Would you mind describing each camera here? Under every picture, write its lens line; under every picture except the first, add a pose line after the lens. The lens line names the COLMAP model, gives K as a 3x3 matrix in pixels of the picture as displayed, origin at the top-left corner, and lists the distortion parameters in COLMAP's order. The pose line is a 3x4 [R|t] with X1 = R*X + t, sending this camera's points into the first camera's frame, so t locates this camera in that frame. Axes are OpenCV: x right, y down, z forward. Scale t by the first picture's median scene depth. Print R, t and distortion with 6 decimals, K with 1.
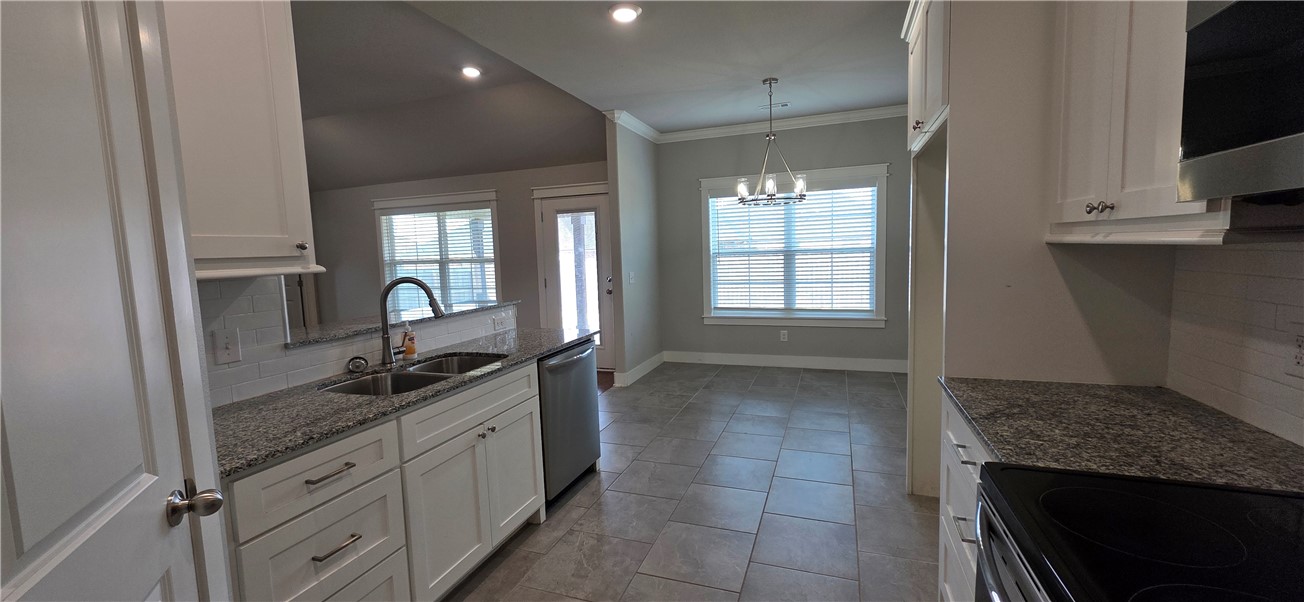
lens RADIAL K [[518.8, 0, 648.2], [0, 518.8, 300.2], [0, 0, 1]] dist [-0.000034, -0.000013]
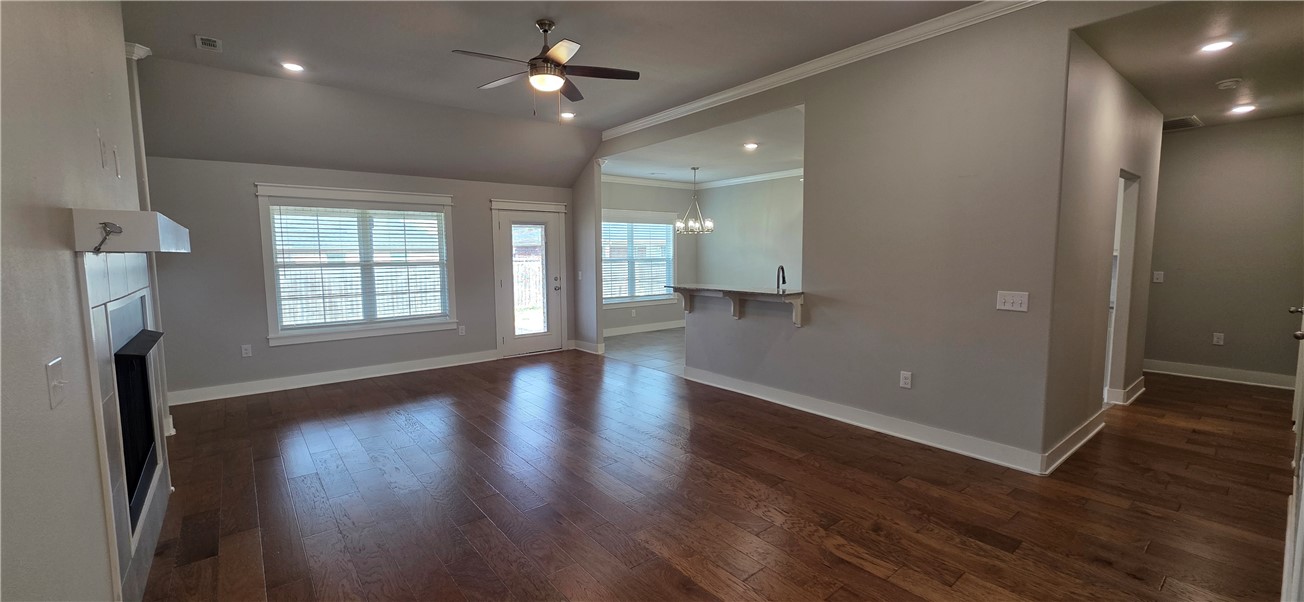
lens RADIAL K [[506.2, 0, 602.6], [0, 506.2, 300.1], [0, 0, 1]] dist [0.000295, 0.000012]
pose [[0.556344, -0.045826, 0.829688, -0.968619], [0.070994, 0.997449, 0.007487, 0.009609], [-0.827914, 0.054737, 0.558178, 0.193644]]
